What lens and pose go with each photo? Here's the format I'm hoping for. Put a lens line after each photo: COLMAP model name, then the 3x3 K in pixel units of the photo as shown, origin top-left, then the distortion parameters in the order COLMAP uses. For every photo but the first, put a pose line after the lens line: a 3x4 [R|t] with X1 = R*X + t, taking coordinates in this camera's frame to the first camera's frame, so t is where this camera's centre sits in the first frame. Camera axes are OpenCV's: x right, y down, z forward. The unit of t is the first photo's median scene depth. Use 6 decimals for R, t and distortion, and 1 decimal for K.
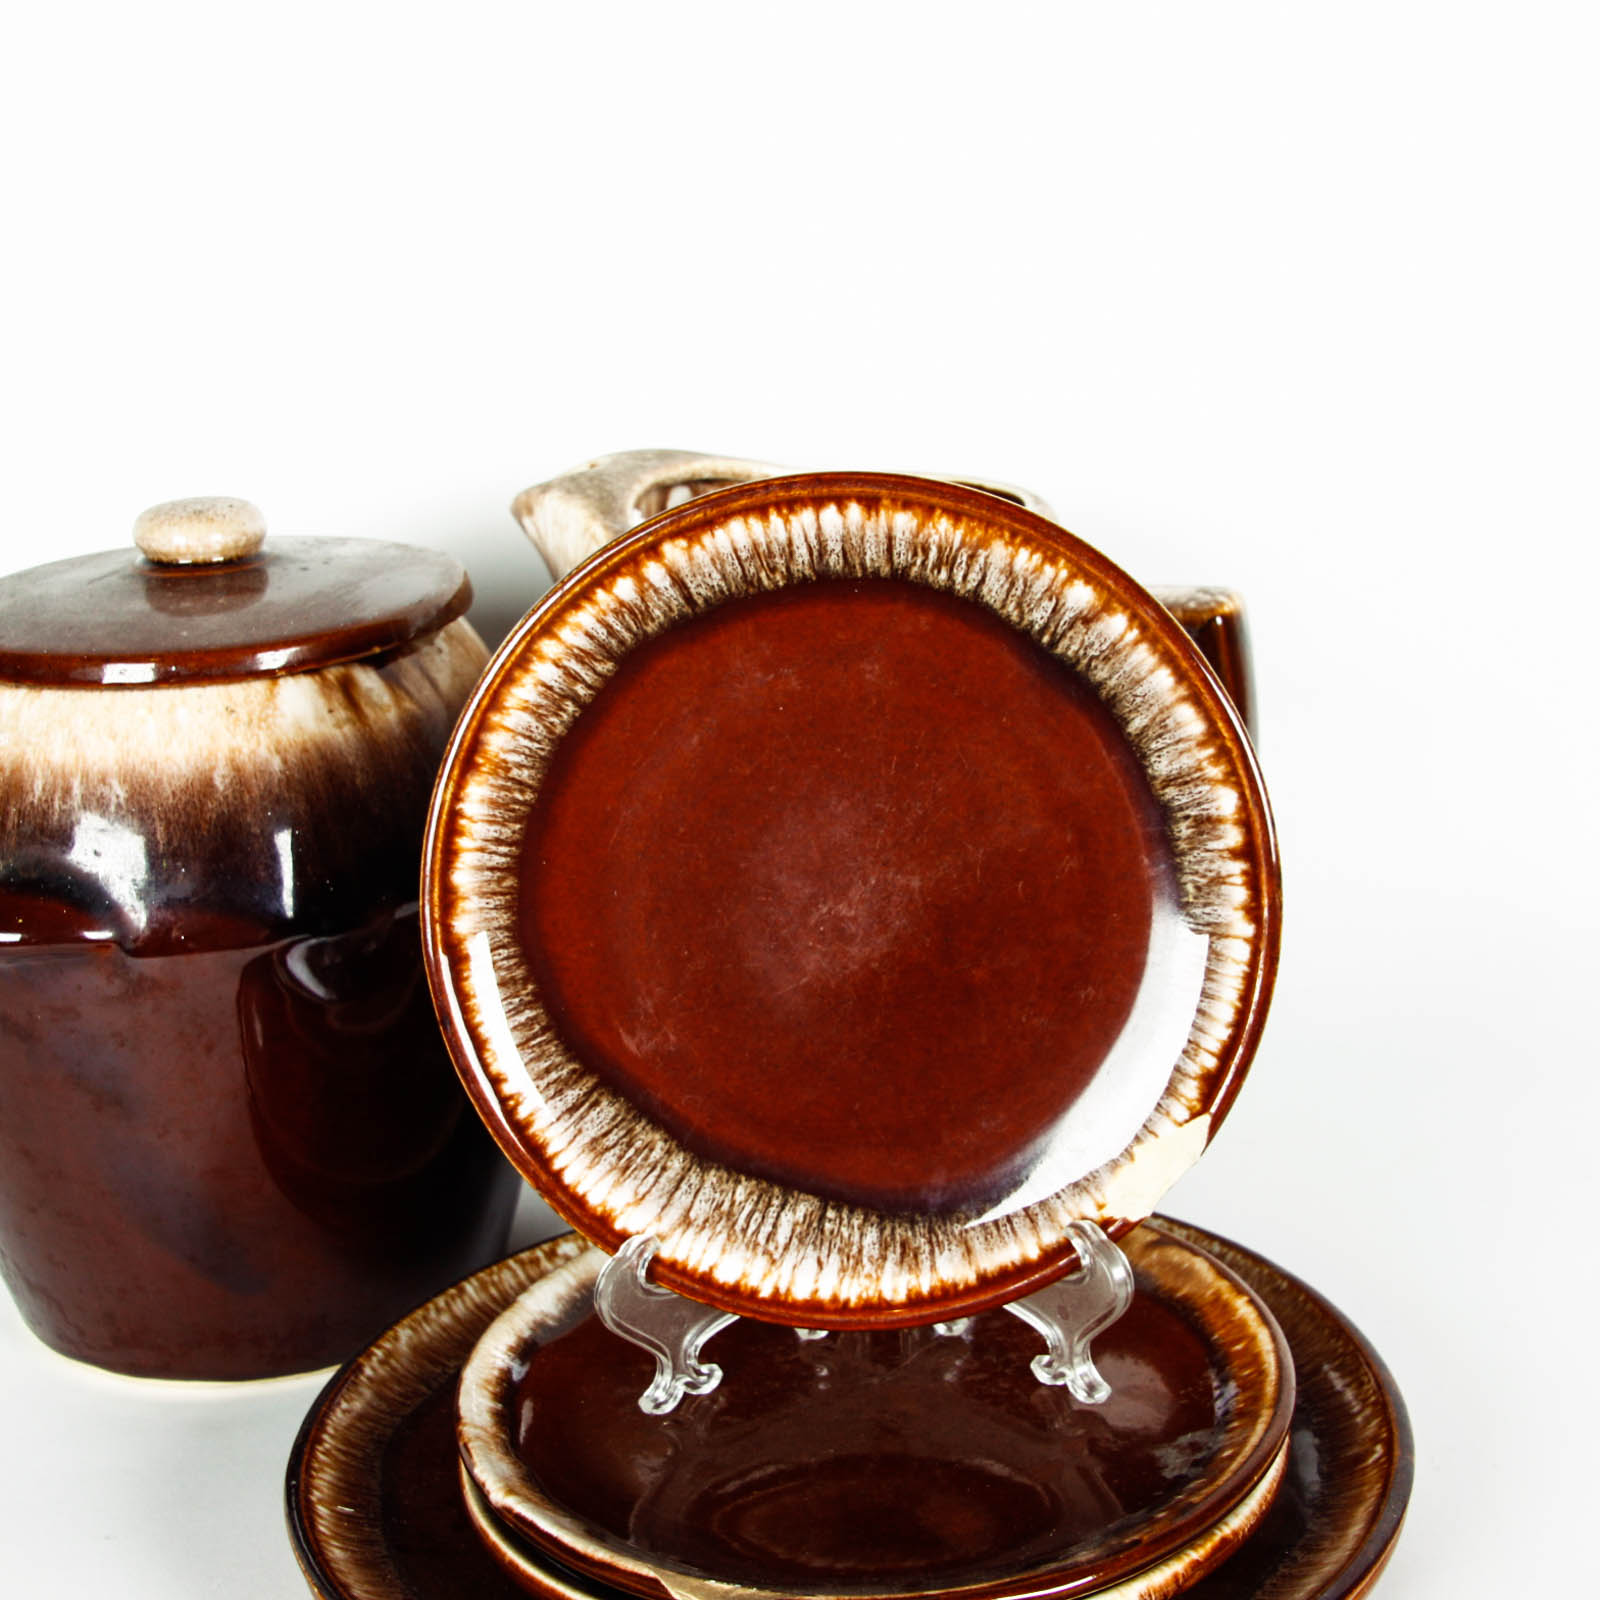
lens RADIAL K [[2629.4, 0, 829.4], [0, 2629.4, 827.0], [0, 0, 1]] dist [-0.076453, 0.152318]
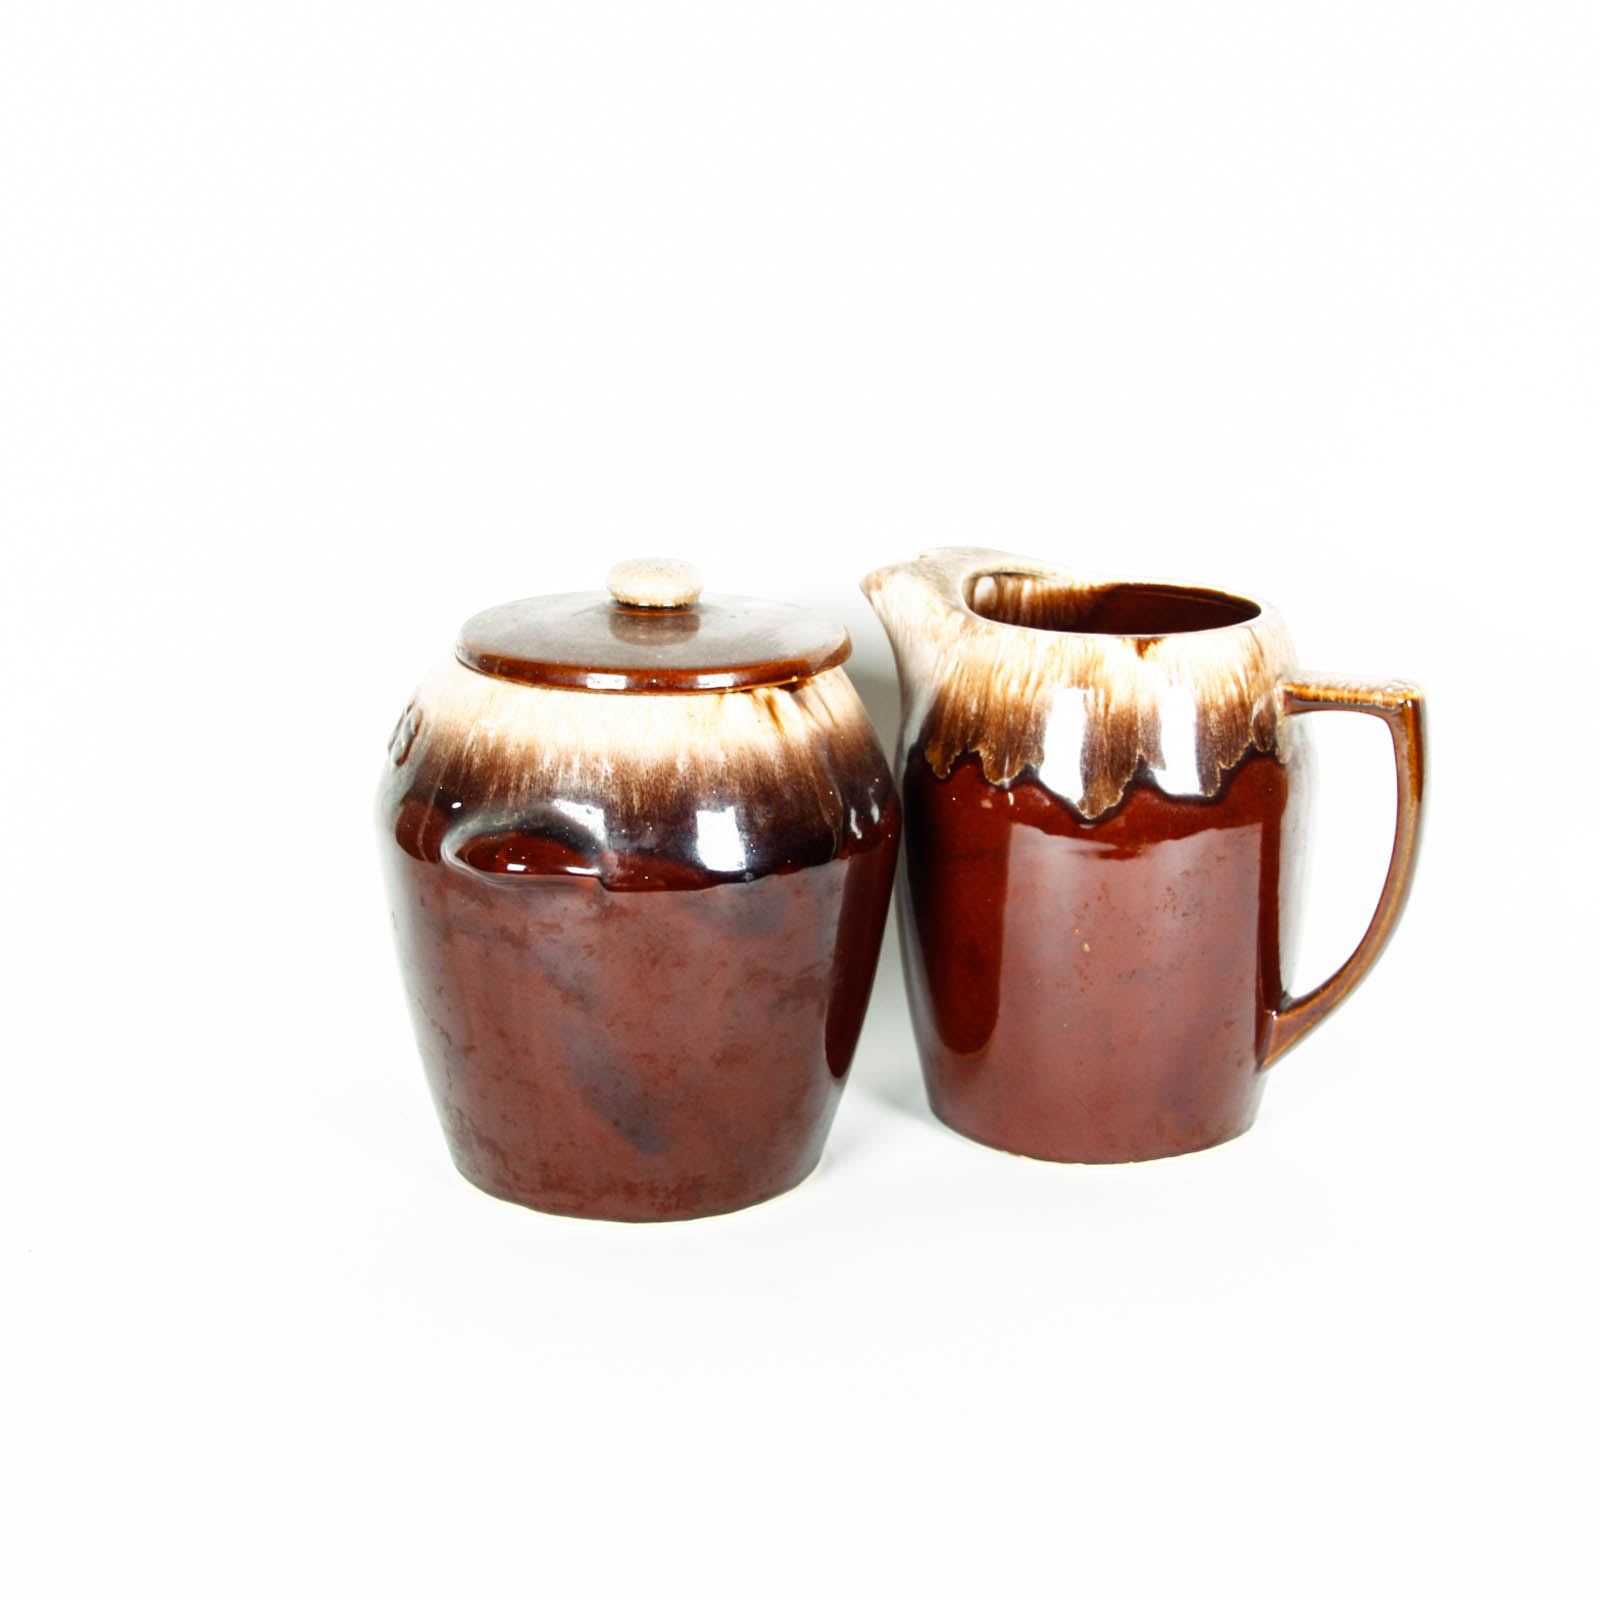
lens RADIAL K [[2629.4, 0, 829.4], [0, 2629.4, 827.0], [0, 0, 1]] dist [-0.076453, 0.152318]
pose [[0.996998, 0.072198, -0.027969, -0.114578], [-0.073195, 0.996651, -0.036446, 0.058520], [0.025244, 0.038383, 0.998944, -0.365820]]
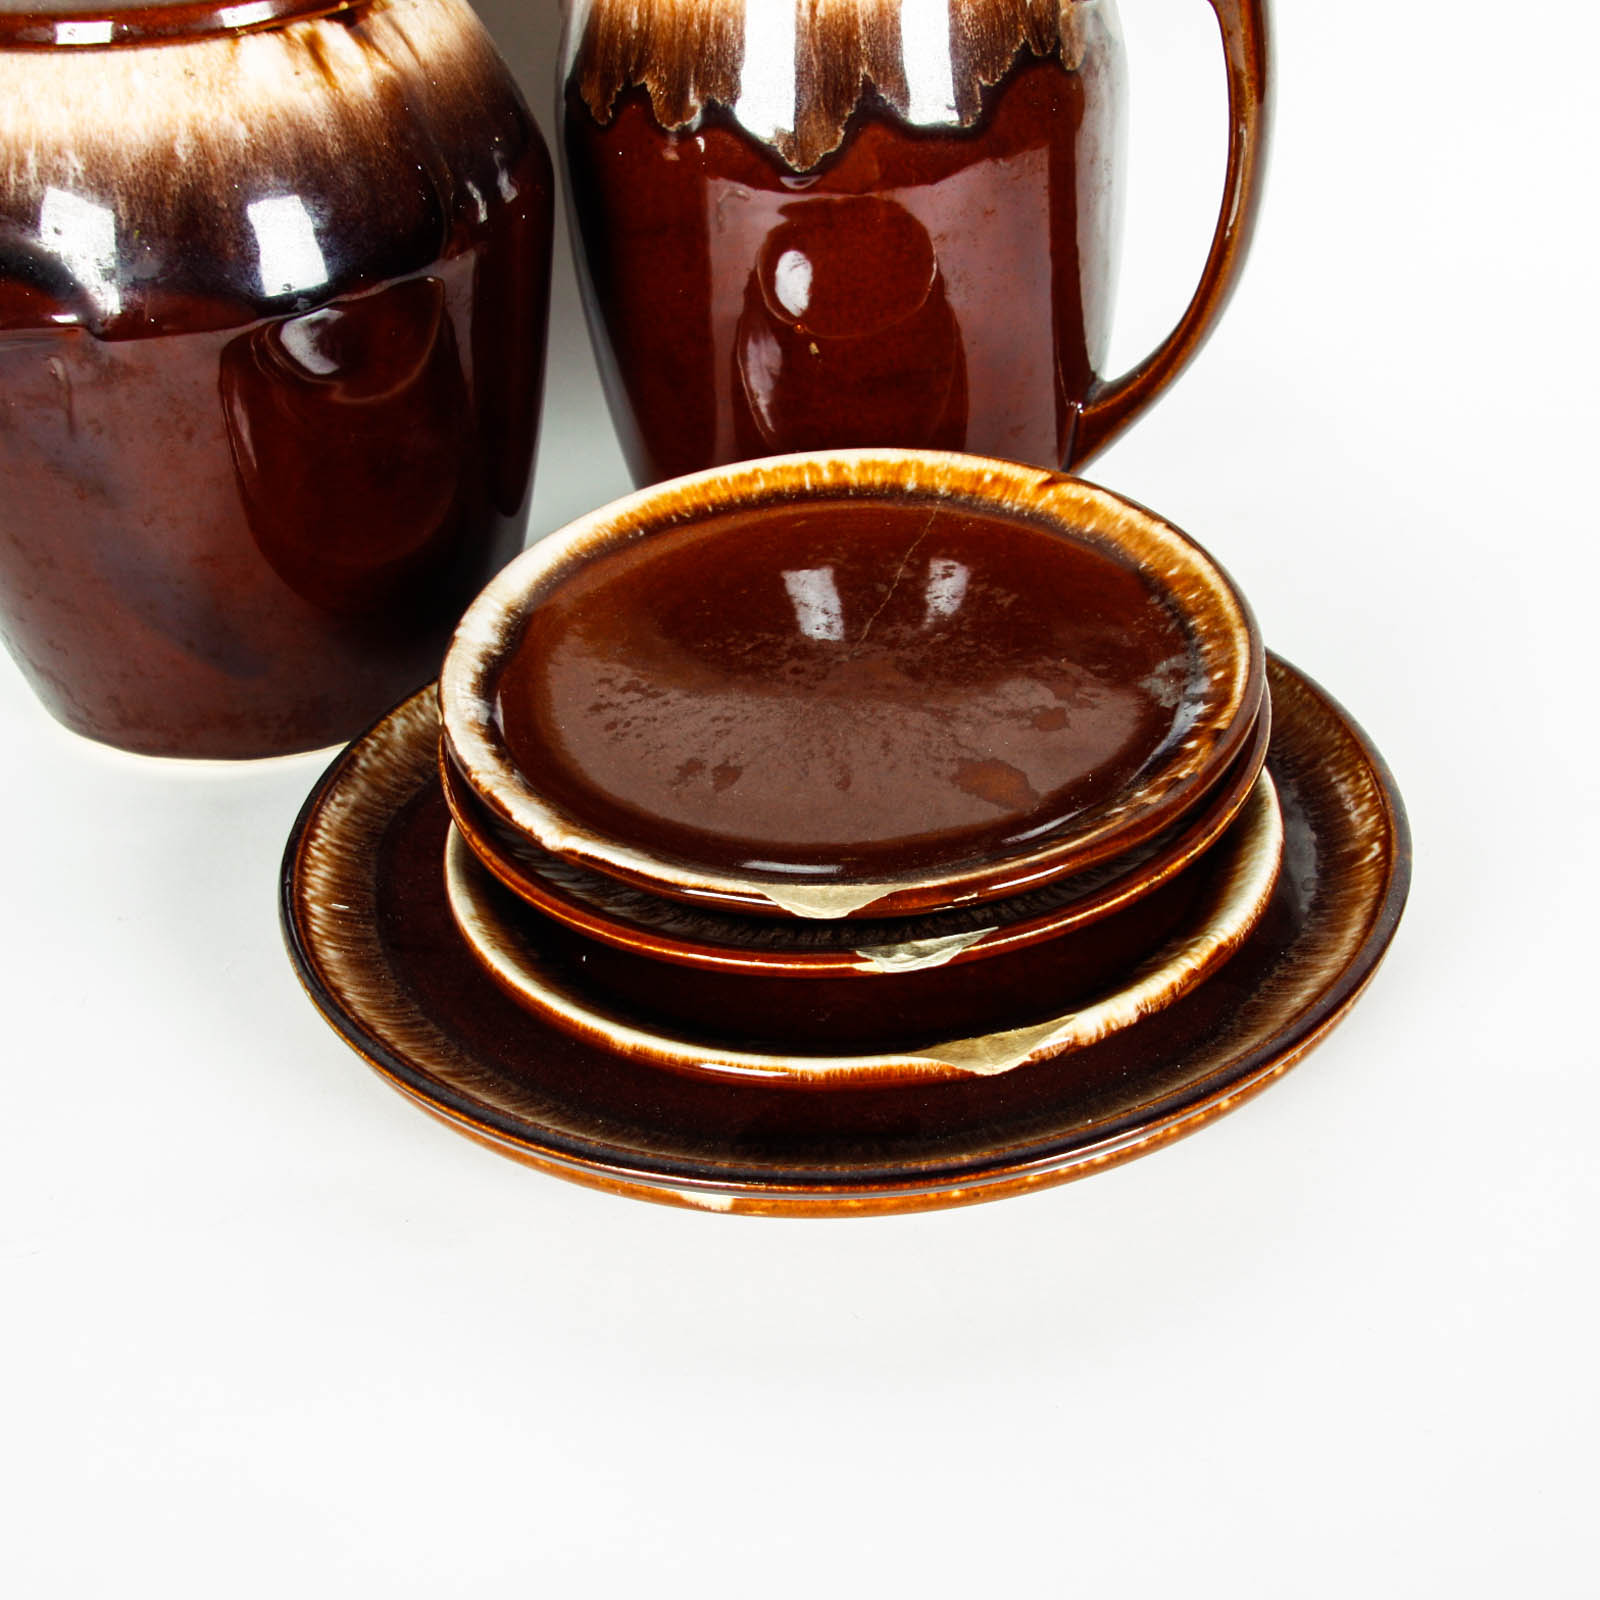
lens RADIAL K [[2317.0, 0, 801.4], [0, 2317.0, 841.0], [0, 0, 1]] dist [-0.112414, 0.109862]
pose [[0.999933, 0.005351, -0.010310, -0.000044], [-0.002314, 0.961573, 0.274539, -0.004728], [0.011383, -0.274497, 0.961521, 0.145340]]
